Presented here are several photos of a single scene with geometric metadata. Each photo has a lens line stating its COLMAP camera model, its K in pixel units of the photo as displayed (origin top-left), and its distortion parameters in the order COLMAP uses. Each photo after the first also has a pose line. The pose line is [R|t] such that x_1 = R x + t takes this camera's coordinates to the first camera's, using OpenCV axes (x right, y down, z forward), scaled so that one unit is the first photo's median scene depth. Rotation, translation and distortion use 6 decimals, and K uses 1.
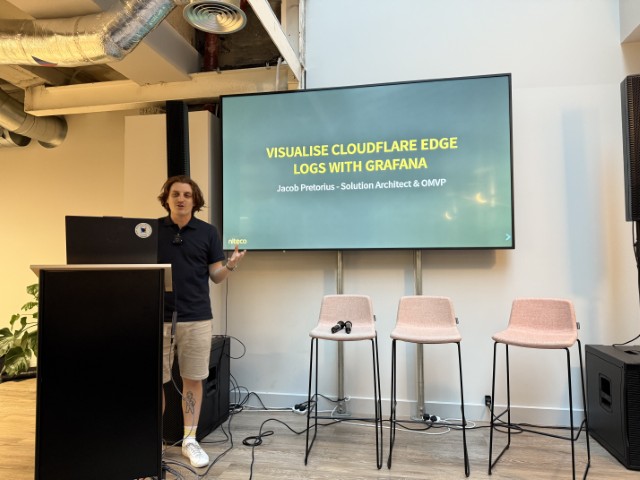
lens RADIAL K [[461.0, 0, 322.4], [0, 461.0, 242.1], [0, 0, 1]] dist [0.010730, -0.028910]
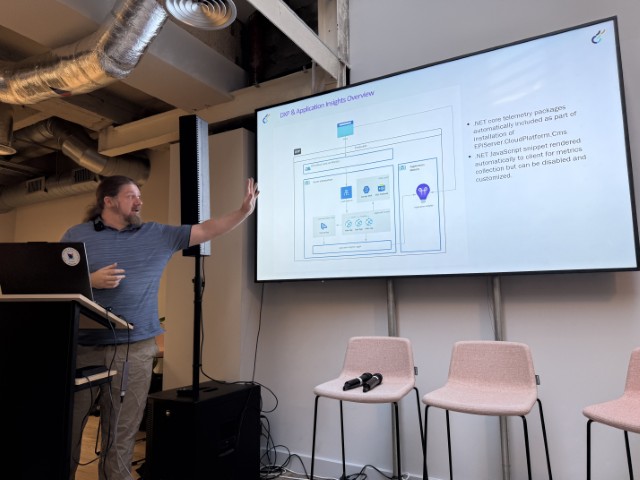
lens RADIAL K [[461.0, 0, 322.8], [0, 461.0, 243.1], [0, 0, 1]] dist [0.010730, -0.028910]
pose [[0.948410, -0.045471, -0.313767, 0.191501], [0.021822, 0.996677, -0.078477, 0.016794], [0.316293, 0.067581, 0.946251, 0.231008]]
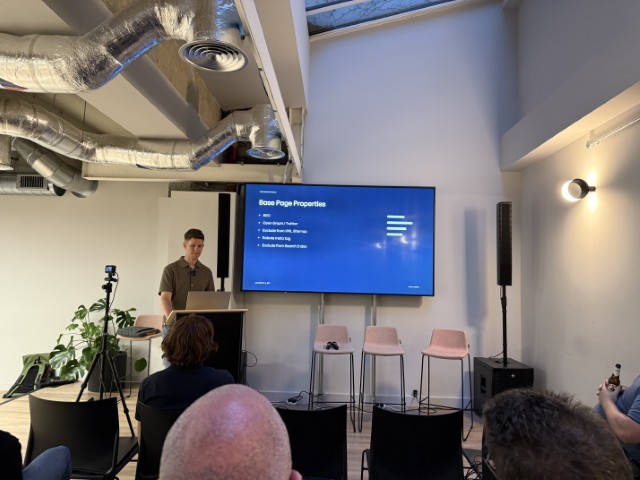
lens RADIAL K [[461.0, 0, 327.9], [0, 461.0, 241.7], [0, 0, 1]] dist [0.010730, -0.028910]
pose [[0.982282, 0.045213, 0.181875, -0.241081], [-0.039765, 0.998648, -0.033492, -0.105456], [-0.183144, 0.025667, 0.982751, -0.501301]]
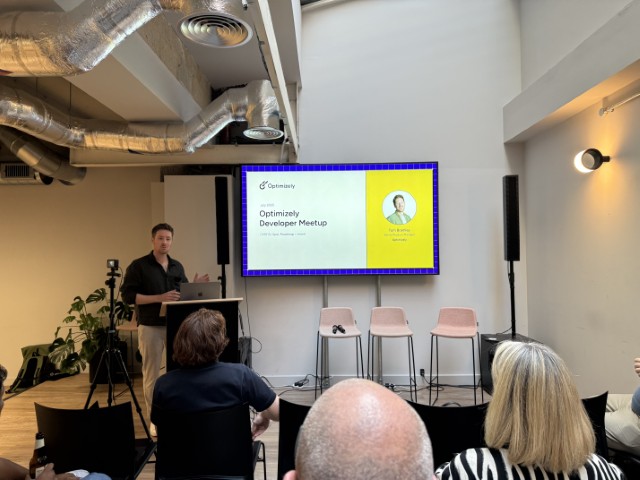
lens RADIAL K [[461.0, 0, 320.9], [0, 461.0, 243.5], [0, 0, 1]] dist [0.010730, -0.028910]
pose [[0.980967, -0.001280, 0.194169, -0.278037], [-0.002866, 0.999774, 0.021070, -0.120896], [-0.194152, -0.021226, 0.980742, -0.448452]]
